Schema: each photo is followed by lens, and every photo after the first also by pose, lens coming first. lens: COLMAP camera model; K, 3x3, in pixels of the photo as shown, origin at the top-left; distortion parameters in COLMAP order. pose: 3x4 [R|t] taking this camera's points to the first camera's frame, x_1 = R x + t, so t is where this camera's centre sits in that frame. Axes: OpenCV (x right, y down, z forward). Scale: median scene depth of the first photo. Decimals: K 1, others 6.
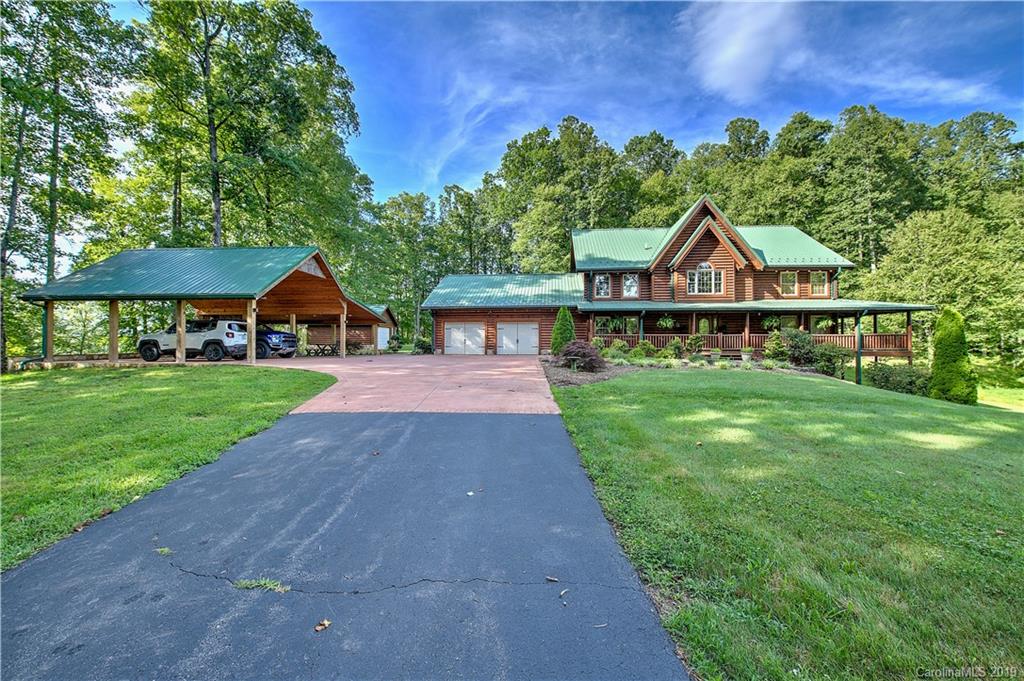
lens RADIAL K [[401.5, 0, 513.4], [0, 401.5, 347.9], [0, 0, 1]] dist [-0.014700, -0.000249]
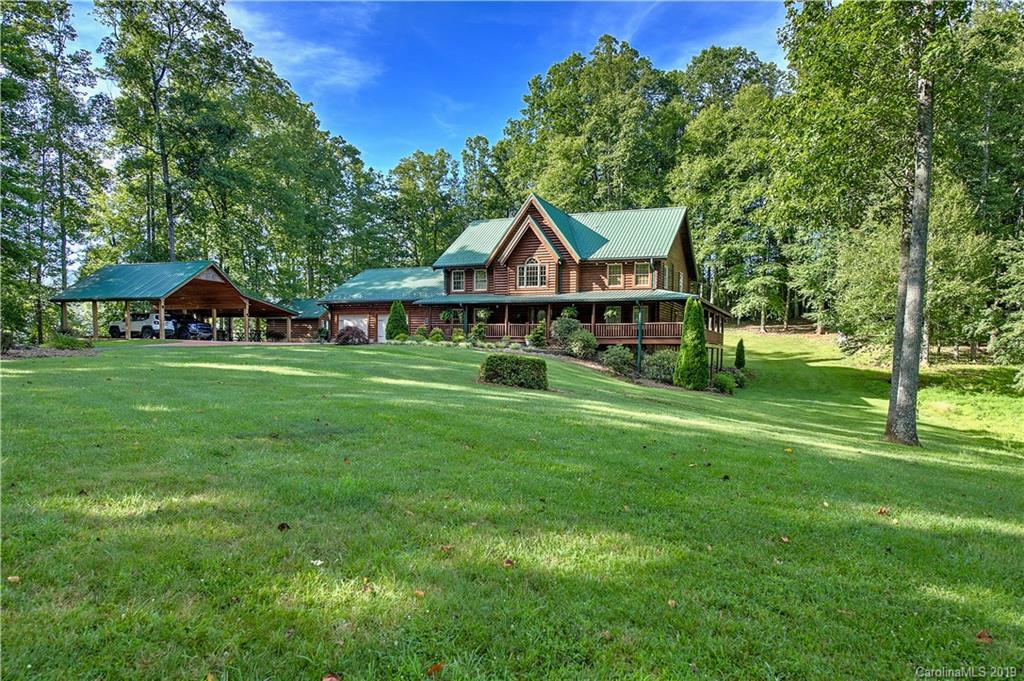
lens RADIAL K [[709.0, 0, 537.7], [0, 709.0, 412.4], [0, 0, 1]] dist [0.003613, -0.001280]
pose [[0.958094, 0.033280, -0.284513, 1.036042], [-0.013770, 0.997431, 0.070298, 0.069399], [0.286122, -0.063434, 0.956091, -0.854972]]
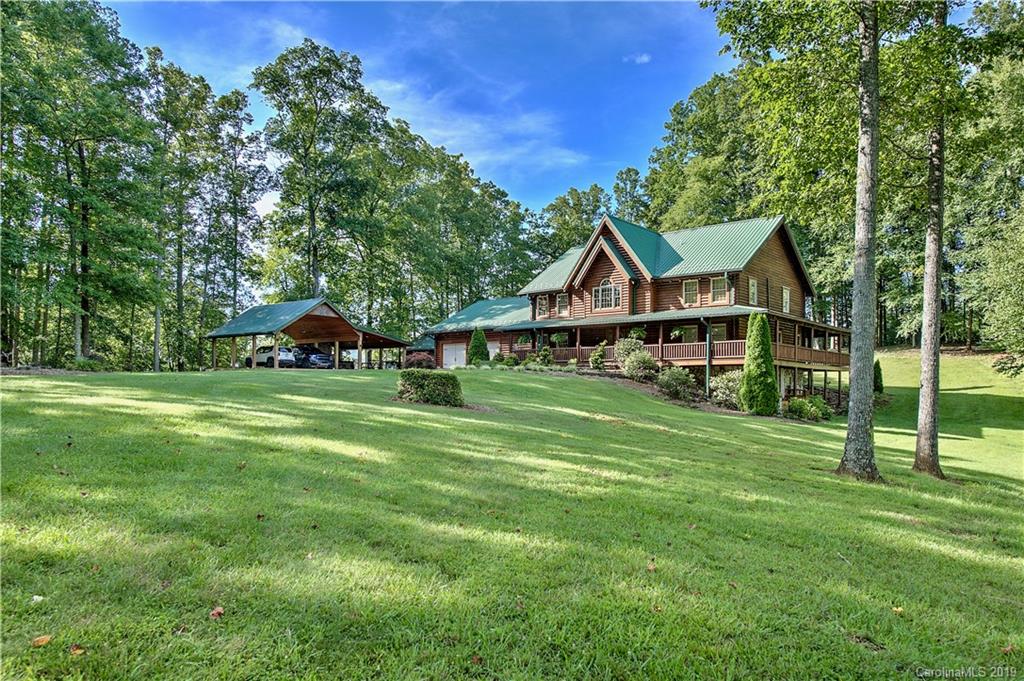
lens RADIAL K [[709.0, 0, 522.9], [0, 709.0, 383.0], [0, 0, 1]] dist [0.003613, -0.001280]
pose [[0.814035, 0.000082, -0.580816, 1.360613], [-0.011731, 0.999798, -0.016300, 0.091505], [0.580698, 0.020082, 0.813871, -0.634606]]
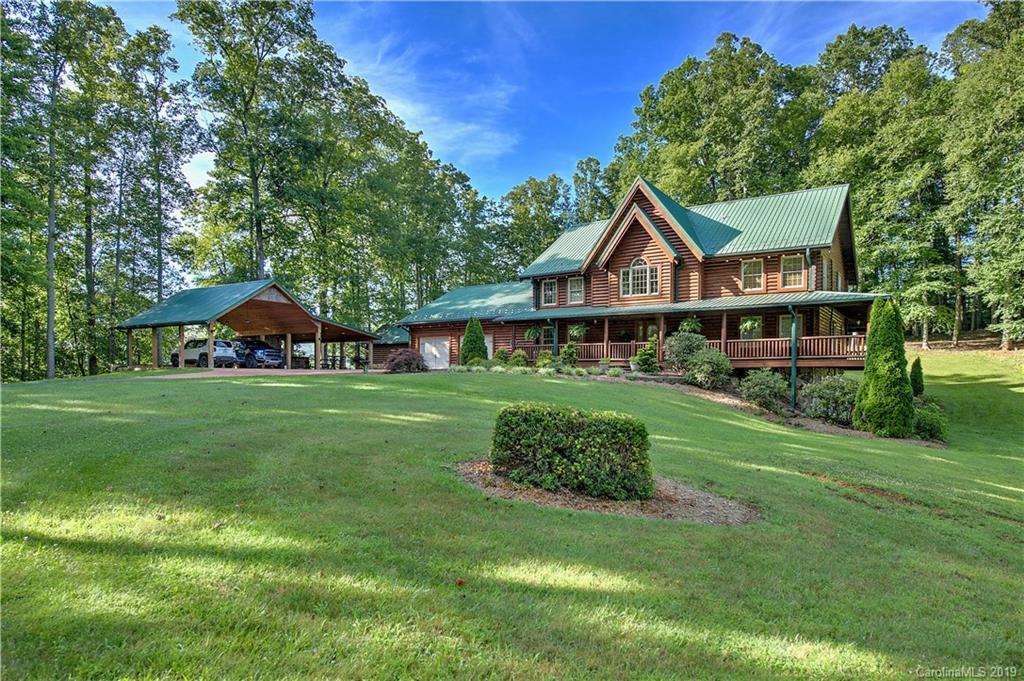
lens RADIAL K [[616.4, 0, 527.0], [0, 616.4, 391.0], [0, 0, 1]] dist [-0.003712, 0.000878]
pose [[0.880513, 0.013954, -0.473817, 0.874165], [-0.006376, 0.999825, 0.017597, 0.046113], [0.473980, -0.012473, 0.880447, -0.264556]]
